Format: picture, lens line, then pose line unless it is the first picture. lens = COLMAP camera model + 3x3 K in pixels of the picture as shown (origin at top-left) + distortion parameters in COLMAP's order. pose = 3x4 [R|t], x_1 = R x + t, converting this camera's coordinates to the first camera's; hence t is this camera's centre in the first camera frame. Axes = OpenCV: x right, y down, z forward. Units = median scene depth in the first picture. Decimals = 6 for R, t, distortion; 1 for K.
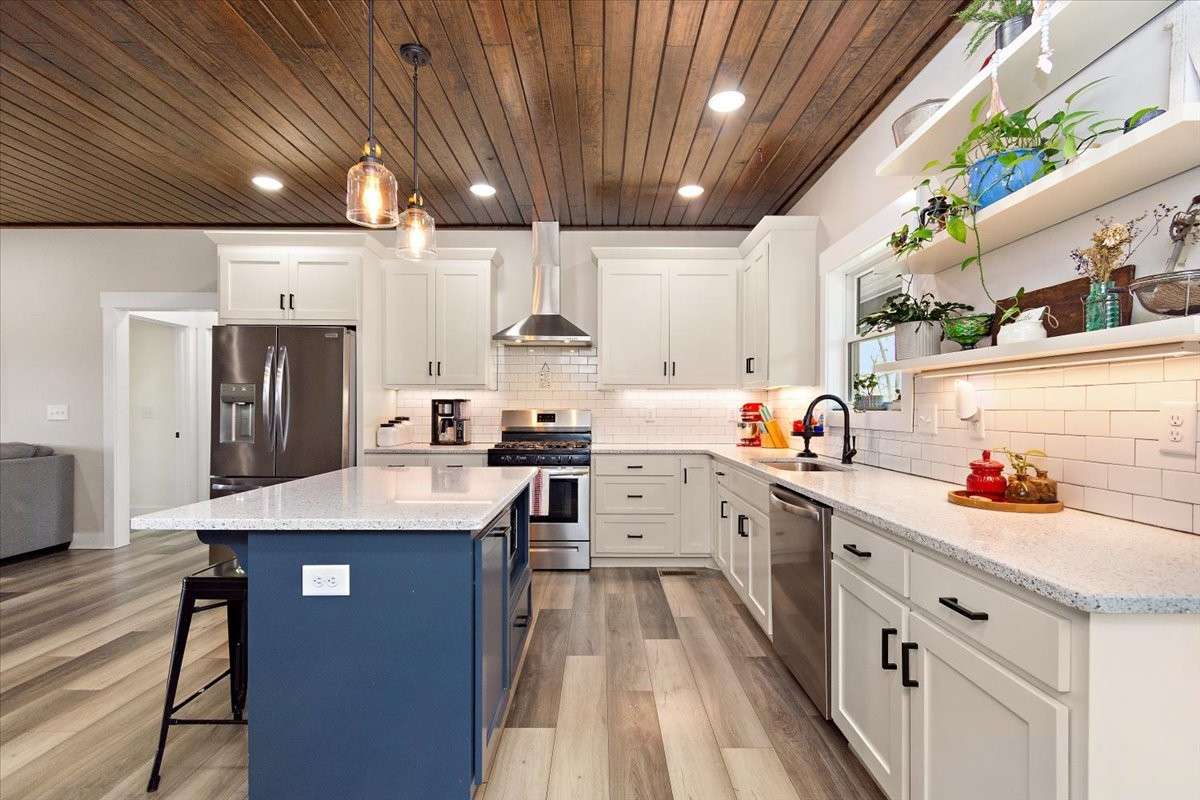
lens RADIAL K [[546.4, 0, 598.1], [0, 546.4, 403.9], [0, 0, 1]] dist [0.000828, 0.000043]
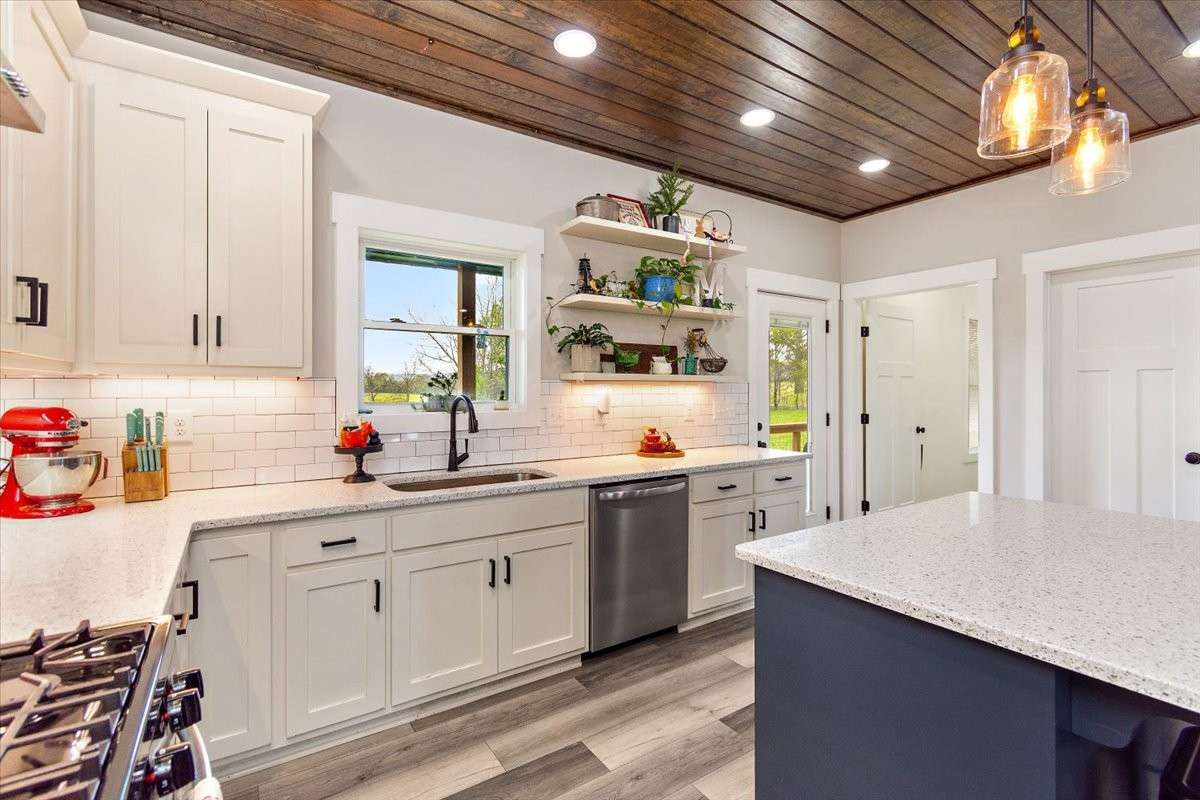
lens RADIAL K [[546.4, 0, 594.2], [0, 546.4, 390.0], [0, 0, 1]] dist [0.000828, 0.000043]
pose [[-0.548512, -0.016765, 0.835974, -0.438645], [-0.011854, 0.999854, 0.012273, -0.040957], [-0.836058, -0.003178, -0.548631, 1.332937]]
